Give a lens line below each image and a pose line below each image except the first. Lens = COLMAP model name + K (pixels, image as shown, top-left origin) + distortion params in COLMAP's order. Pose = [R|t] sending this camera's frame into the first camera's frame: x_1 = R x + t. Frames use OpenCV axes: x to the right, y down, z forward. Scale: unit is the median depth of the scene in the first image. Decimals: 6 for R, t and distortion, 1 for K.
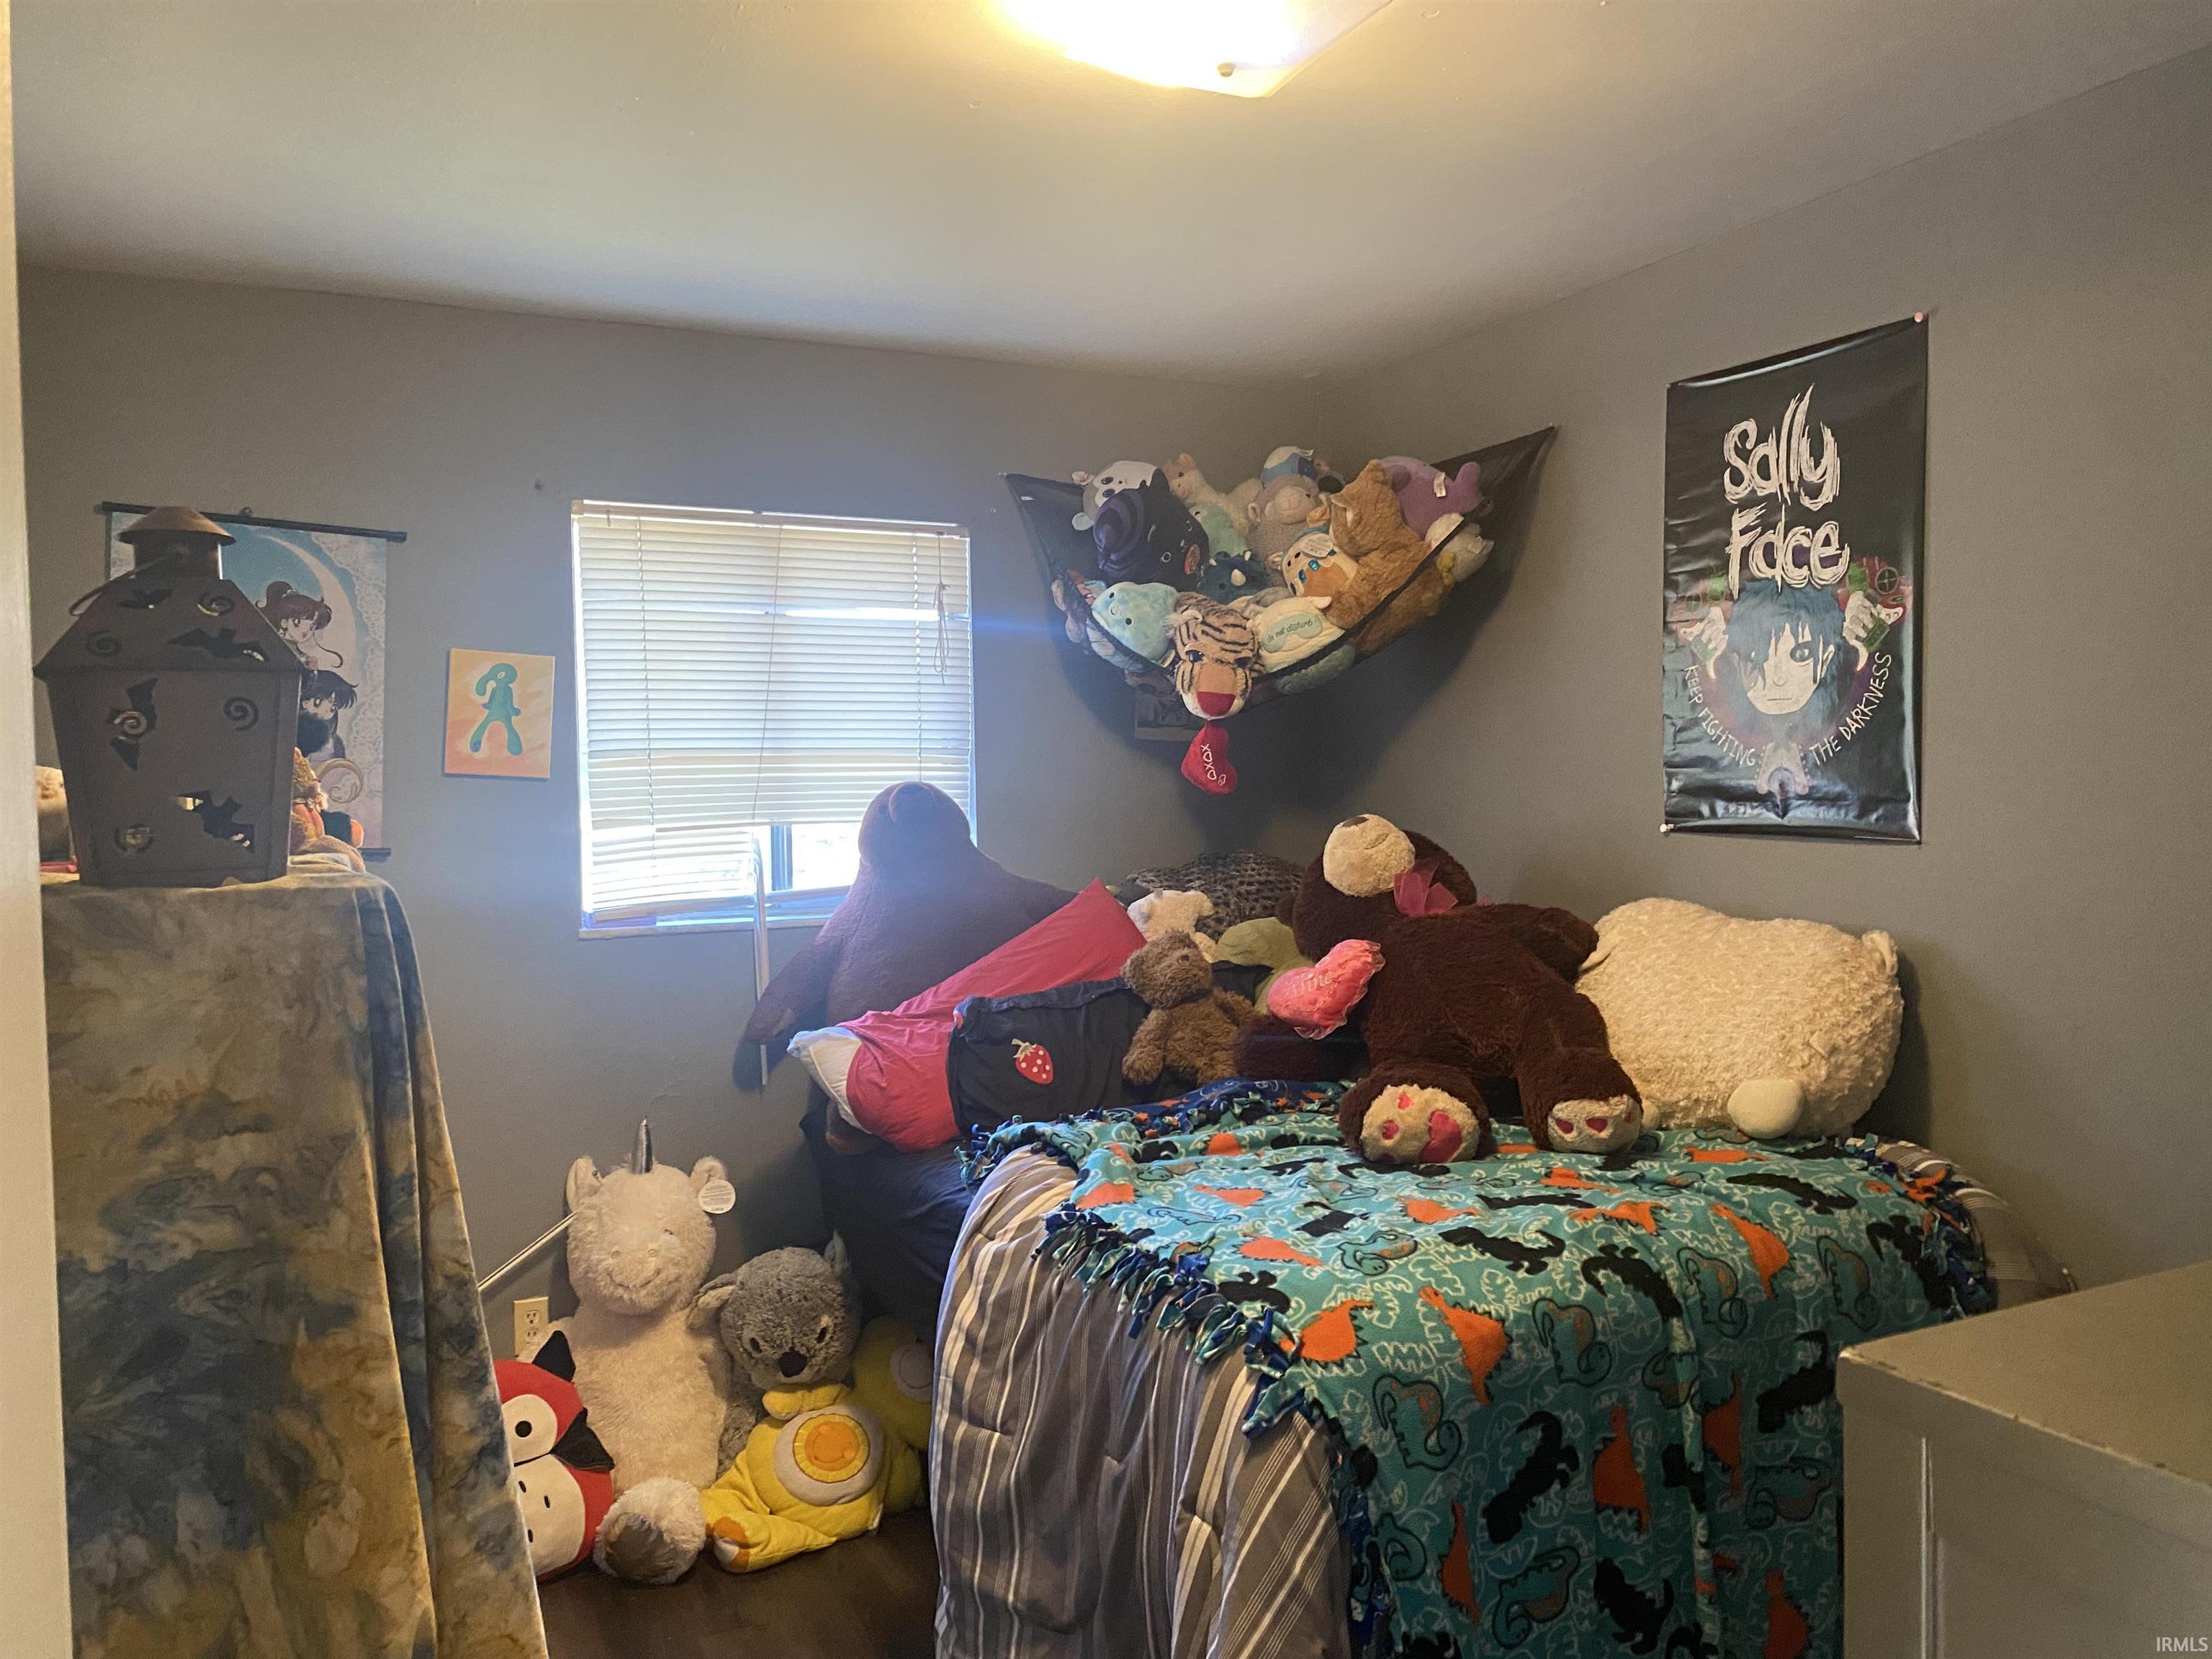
lens RADIAL K [[1684.9, 0, 1110.6], [0, 1684.9, 827.7], [0, 0, 1]] dist [0.002710, 0.001264]
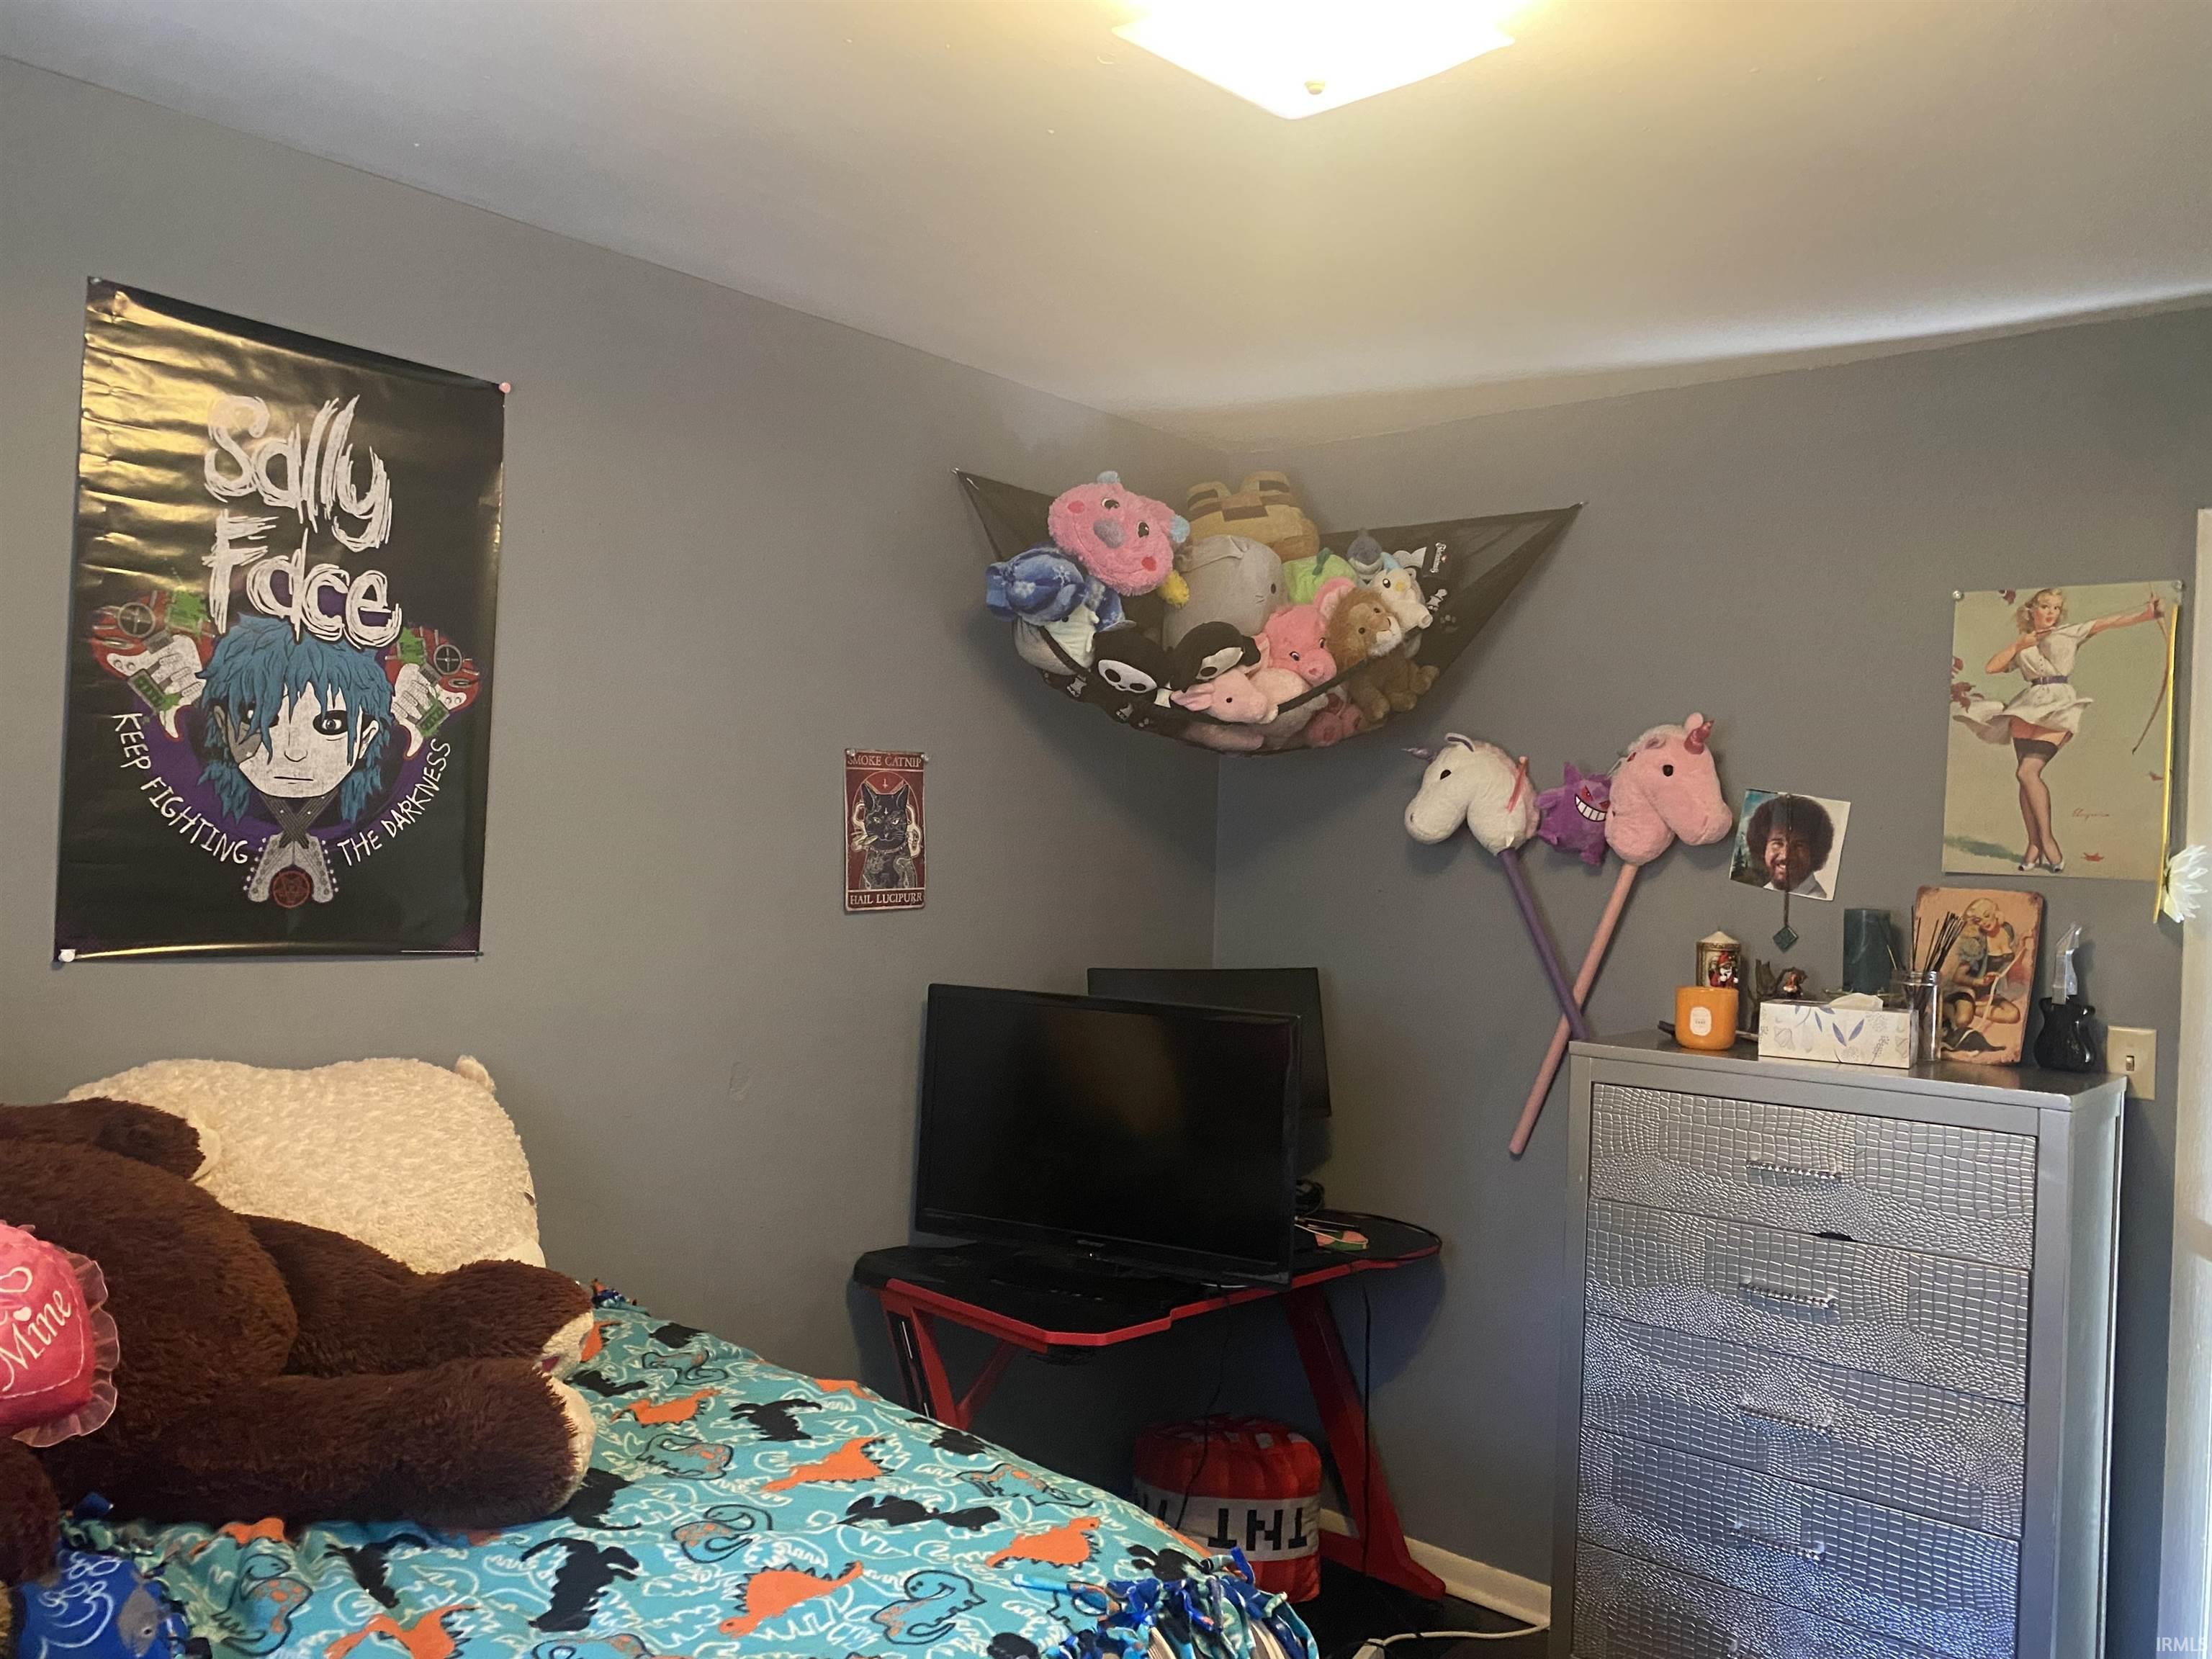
lens RADIAL K [[1684.9, 0, 1109.9], [0, 1684.9, 832.5], [0, 0, 1]] dist [0.002710, 0.001264]
pose [[-0.387537, 0.015241, 0.921728, -0.463024], [0.002720, 0.999878, -0.015389, -0.039614], [-0.921850, -0.003457, -0.387531, 0.975047]]
